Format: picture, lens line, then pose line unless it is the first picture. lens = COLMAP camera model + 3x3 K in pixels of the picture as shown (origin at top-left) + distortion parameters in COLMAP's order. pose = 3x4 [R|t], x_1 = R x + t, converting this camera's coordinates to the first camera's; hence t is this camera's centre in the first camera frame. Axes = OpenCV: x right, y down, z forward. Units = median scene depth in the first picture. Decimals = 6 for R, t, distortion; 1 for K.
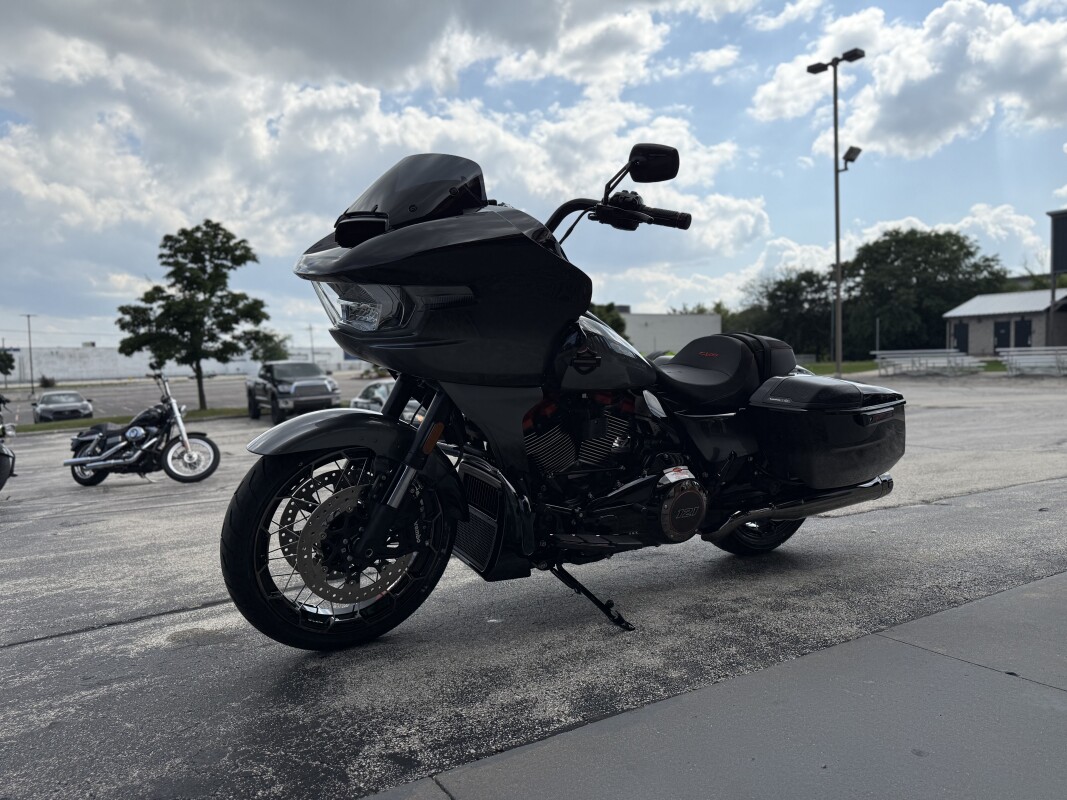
lens RADIAL K [[755.8, 0, 539.0], [0, 755.8, 407.9], [0, 0, 1]] dist [0.031026, -0.036650]
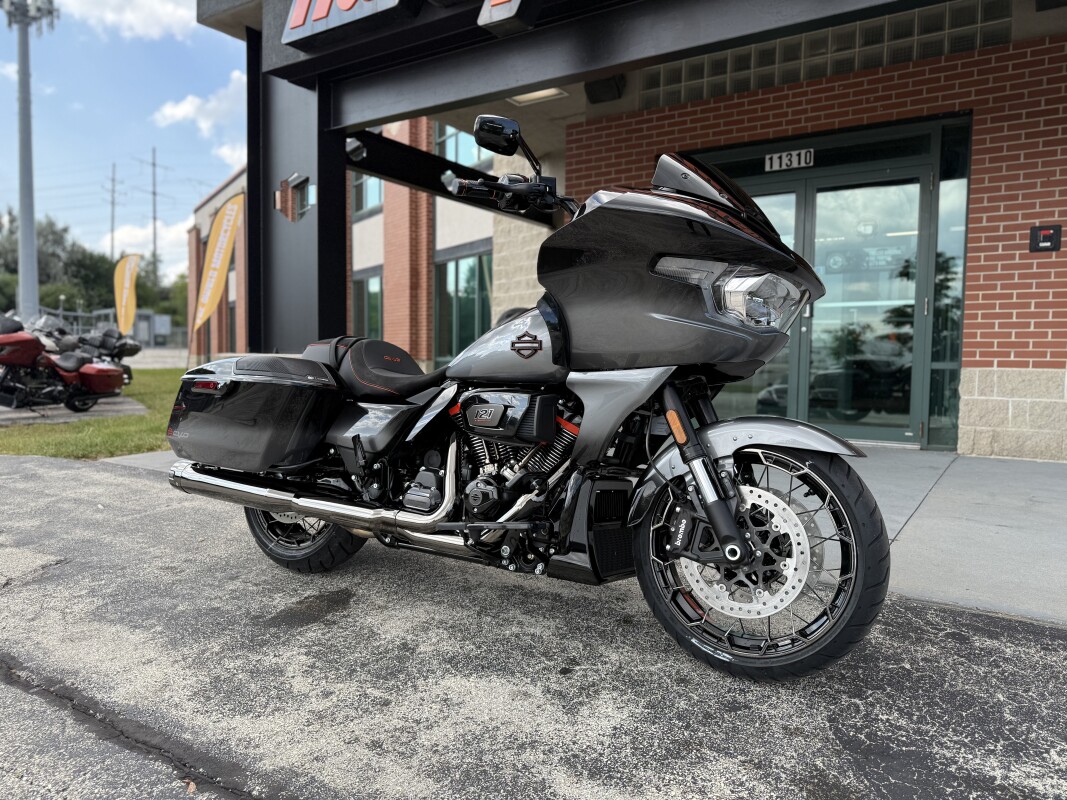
lens RADIAL K [[755.8, 0, 525.7], [0, 755.8, 400.6], [0, 0, 1]] dist [0.031026, -0.036650]
pose [[-0.408704, -0.034907, 0.911999, -0.782915], [0.050227, 0.996894, 0.060665, -0.071670], [-0.911284, 0.070601, -0.405681, 1.281662]]
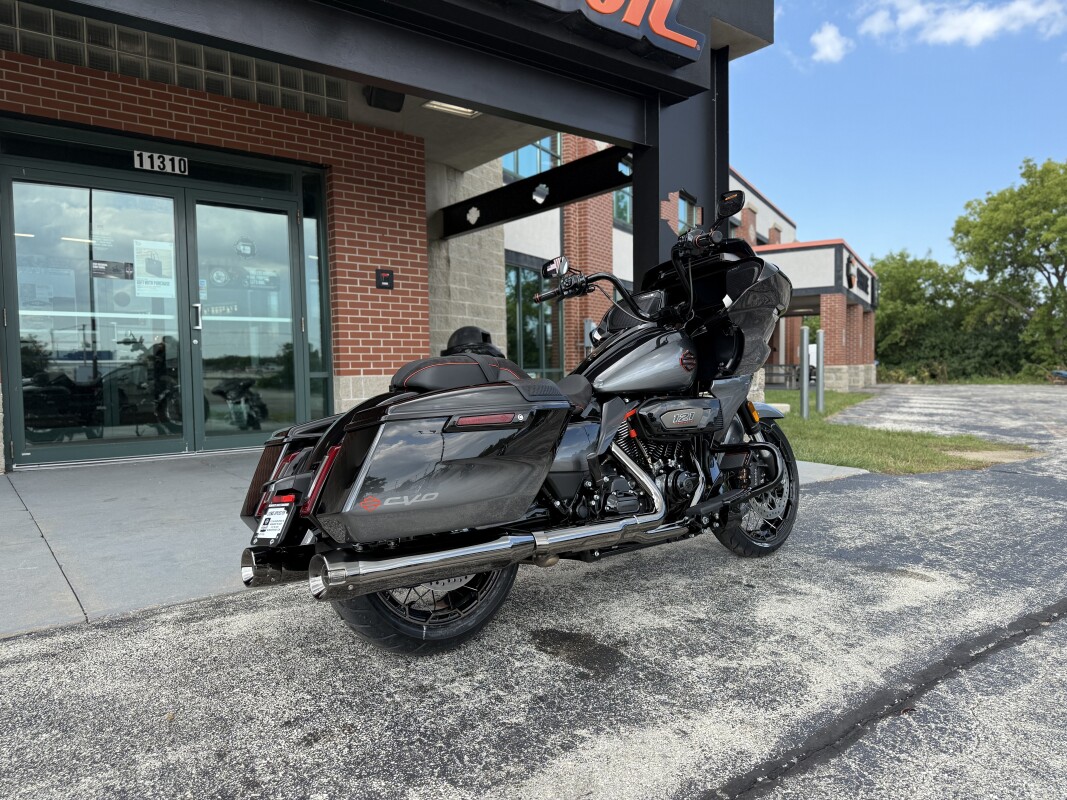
lens RADIAL K [[755.8, 0, 534.5], [0, 755.8, 405.3], [0, 0, 1]] dist [0.031026, -0.036650]
pose [[-0.992217, 0.040134, -0.117877, 0.300353], [0.026996, 0.993453, 0.111007, -0.144049], [0.121561, 0.106960, -0.986804, 1.968637]]
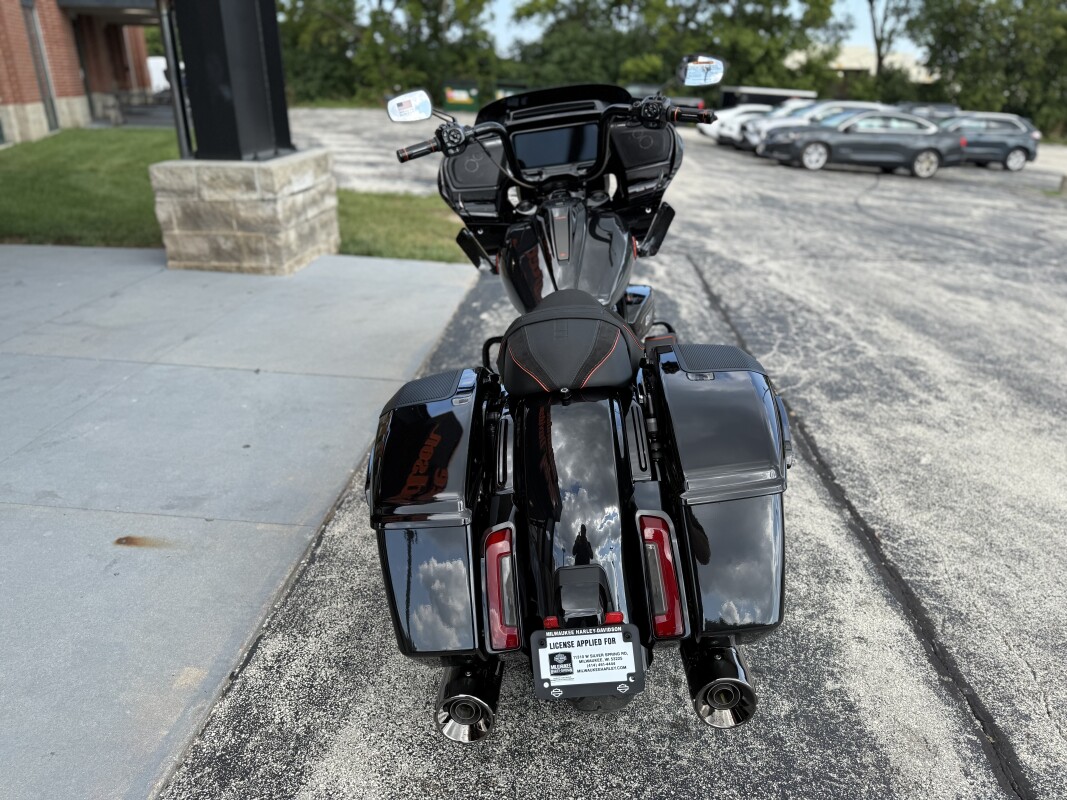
lens RADIAL K [[755.8, 0, 534.5], [0, 755.8, 404.0], [0, 0, 1]] dist [0.031026, -0.036650]
pose [[-0.586239, 0.330564, -0.739629, 0.806095], [-0.052105, 0.895691, 0.441613, -0.323998], [0.808461, 0.297429, -0.507865, 1.392167]]
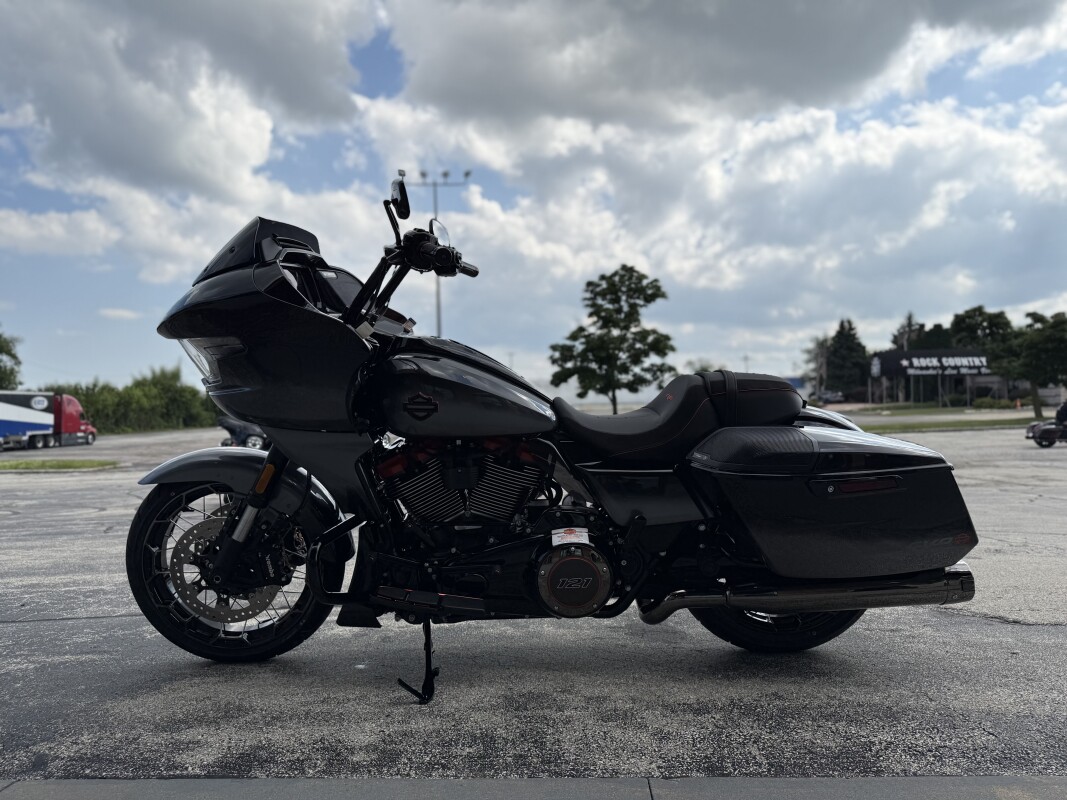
lens RADIAL K [[755.8, 0, 534.8], [0, 755.8, 398.2], [0, 0, 1]] dist [0.031026, -0.036650]
pose [[0.838756, 0.003748, -0.544494, 0.571270], [-0.031660, 0.998620, -0.041896, -0.030638], [0.543586, 0.052379, 0.837718, 0.225509]]
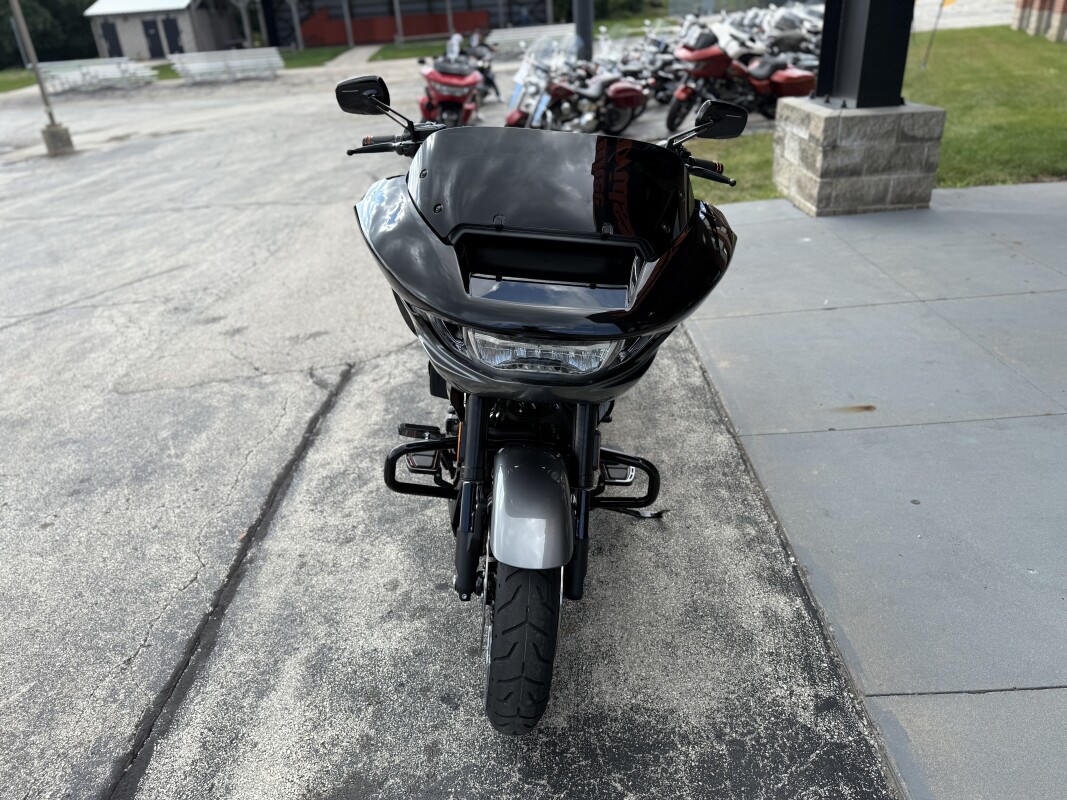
lens RADIAL K [[755.8, 0, 532.9], [0, 755.8, 394.7], [0, 0, 1]] dist [0.031026, -0.036650]
pose [[0.540624, -0.385030, 0.747982, -0.642066], [0.101582, 0.912488, 0.396290, -0.302416], [-0.835109, -0.138263, 0.532426, 0.432577]]
